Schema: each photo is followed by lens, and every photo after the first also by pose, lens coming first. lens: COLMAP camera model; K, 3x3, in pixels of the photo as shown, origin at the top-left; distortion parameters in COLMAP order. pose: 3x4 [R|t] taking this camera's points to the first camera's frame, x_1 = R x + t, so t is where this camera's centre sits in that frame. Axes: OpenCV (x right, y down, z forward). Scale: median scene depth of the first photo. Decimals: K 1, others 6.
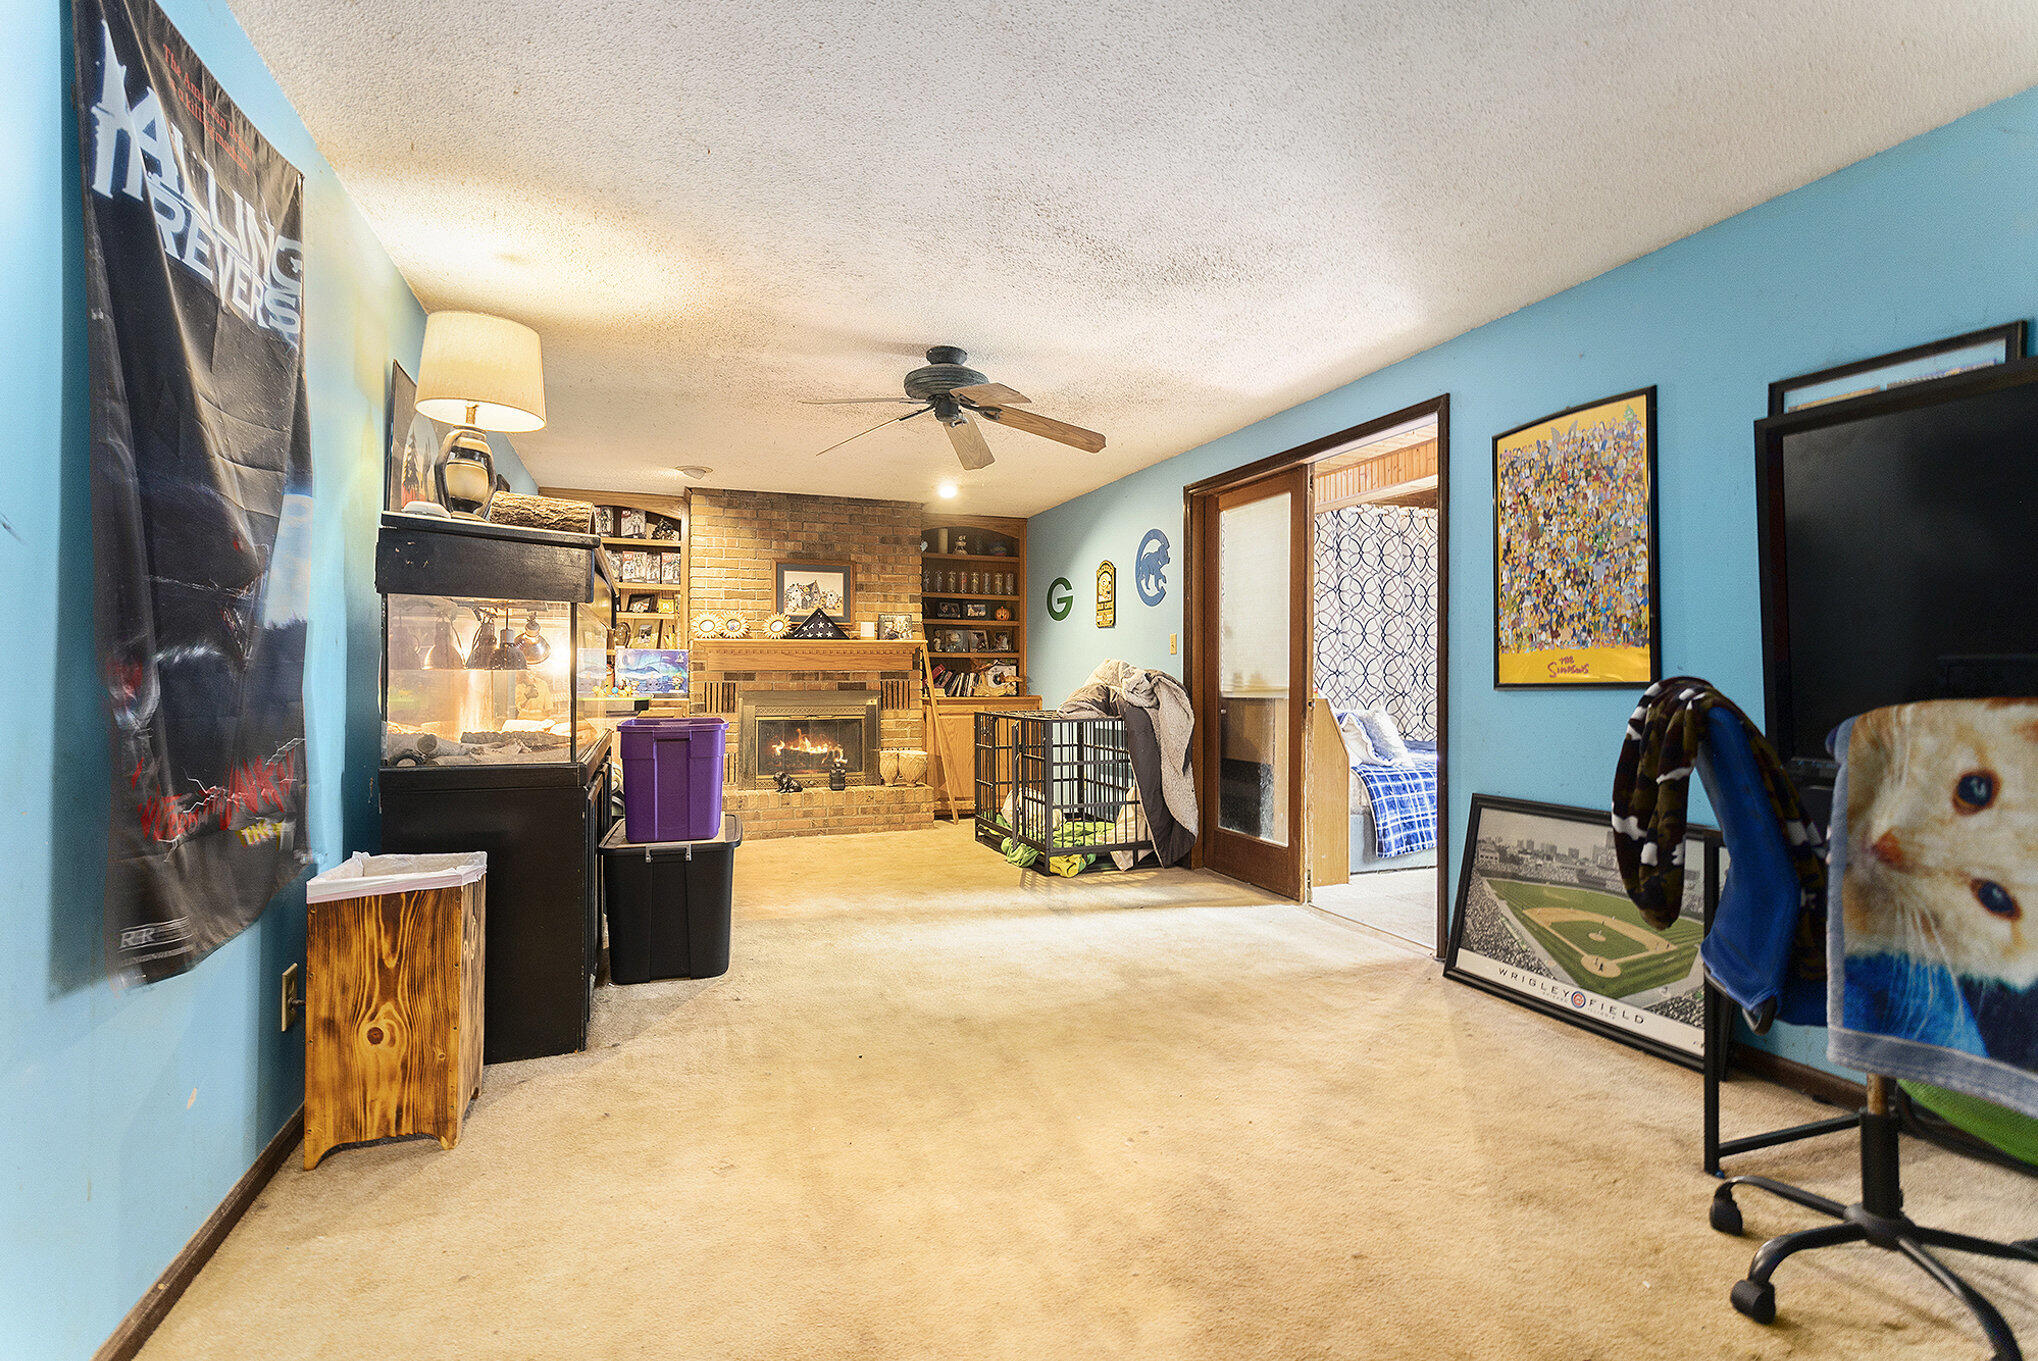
lens RADIAL K [[969.5, 0, 1030.9], [0, 969.5, 664.7], [0, 0, 1]] dist [0.001450, 0.001279]
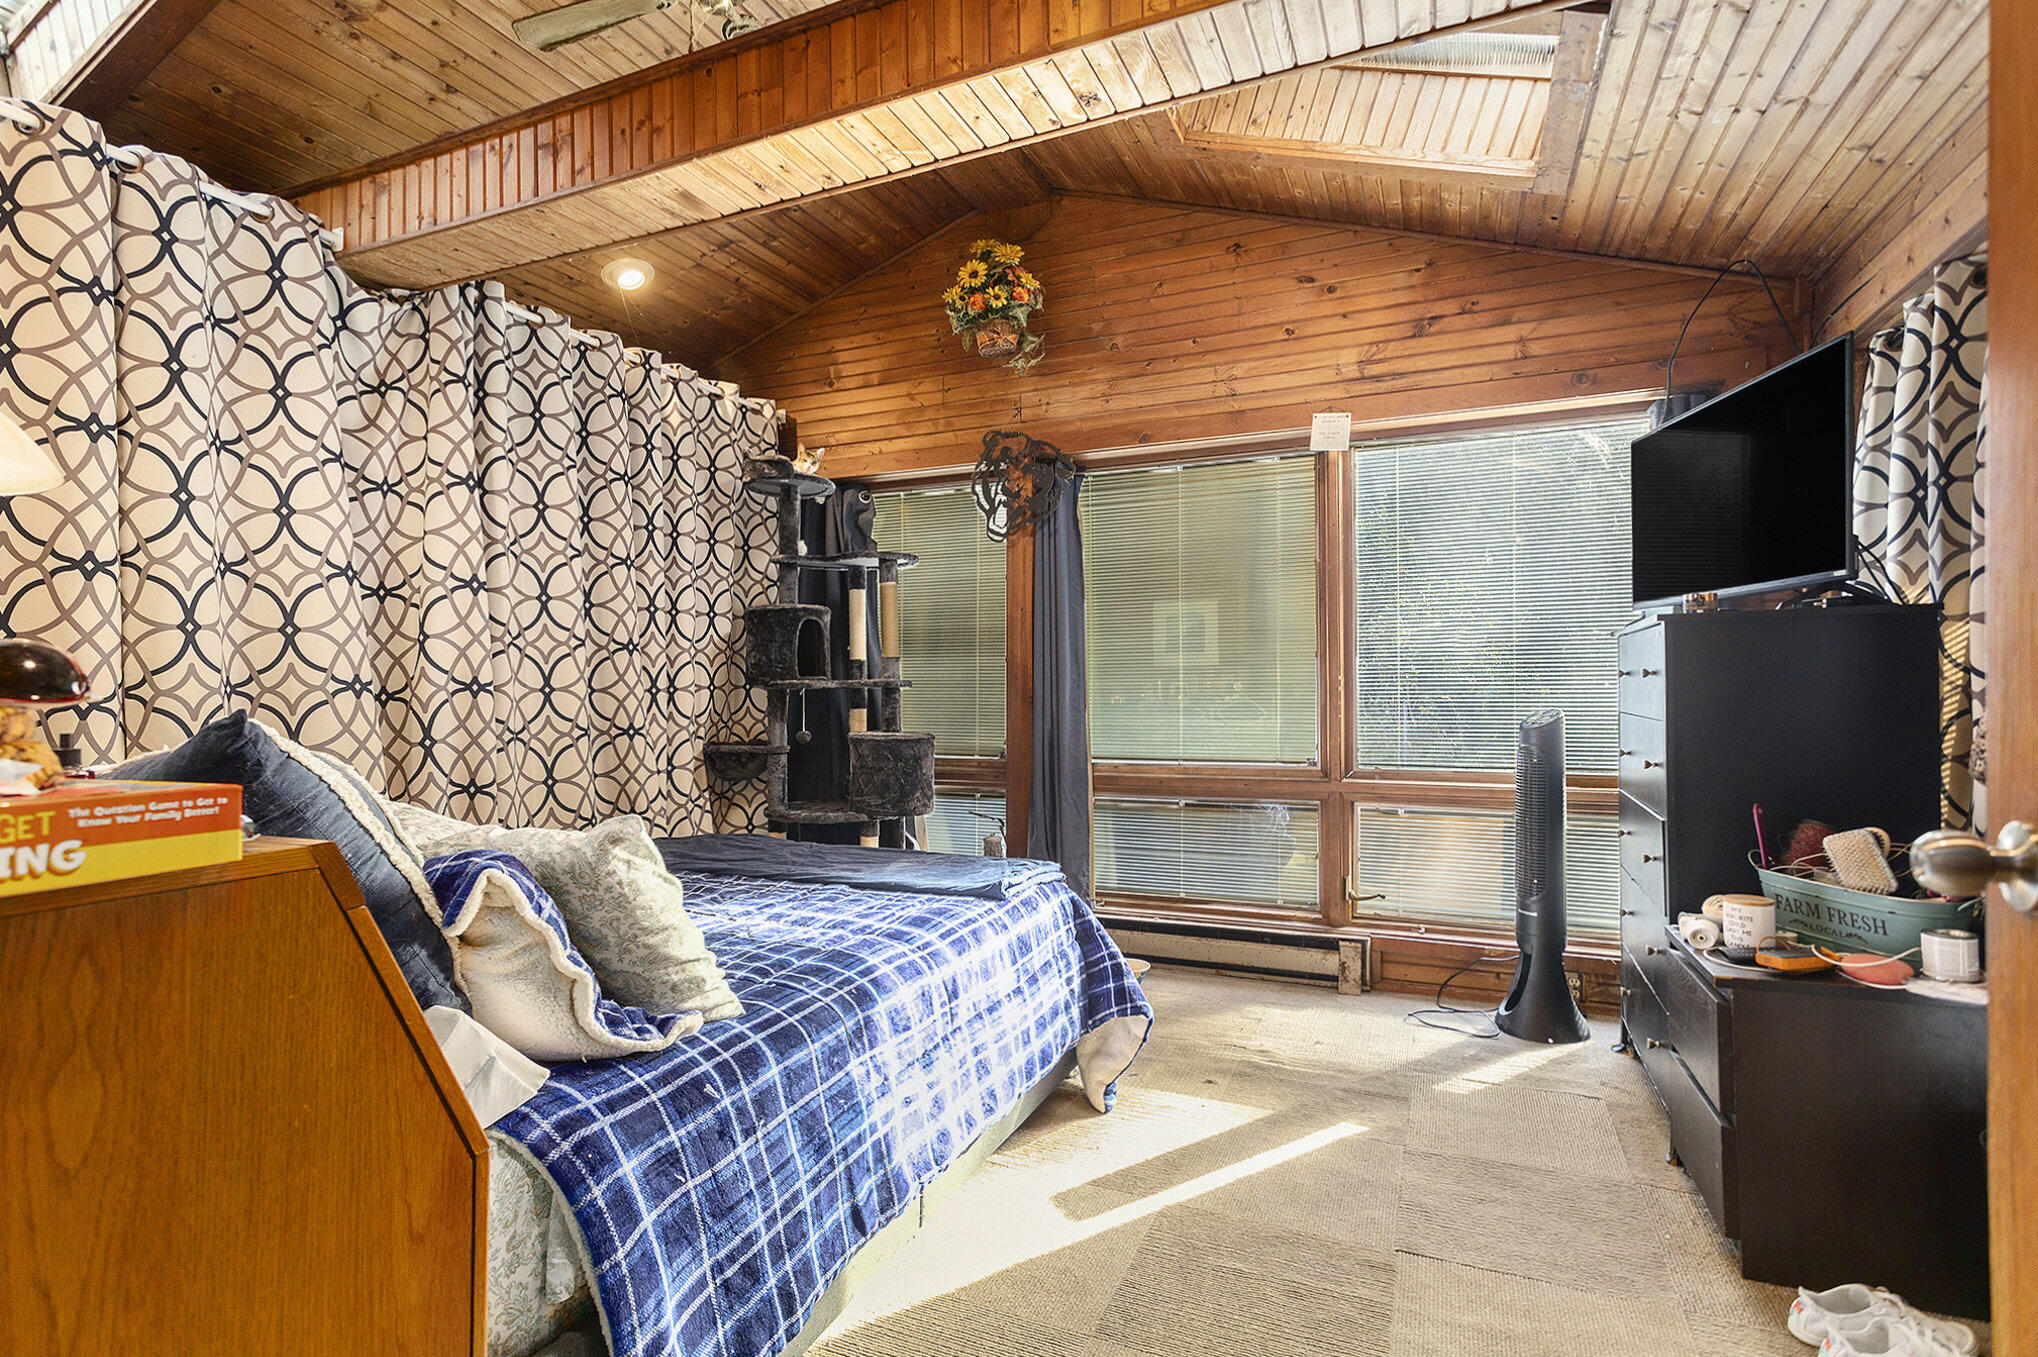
lens RADIAL K [[969.5, 0, 1038.9], [0, 969.5, 672.5], [0, 0, 1]] dist [0.001450, 0.001279]
pose [[0.687712, 0.008836, 0.725929, 0.182038], [-0.002144, 0.999946, -0.010140, 0.006135], [-0.725980, 0.005417, 0.687694, 0.543896]]
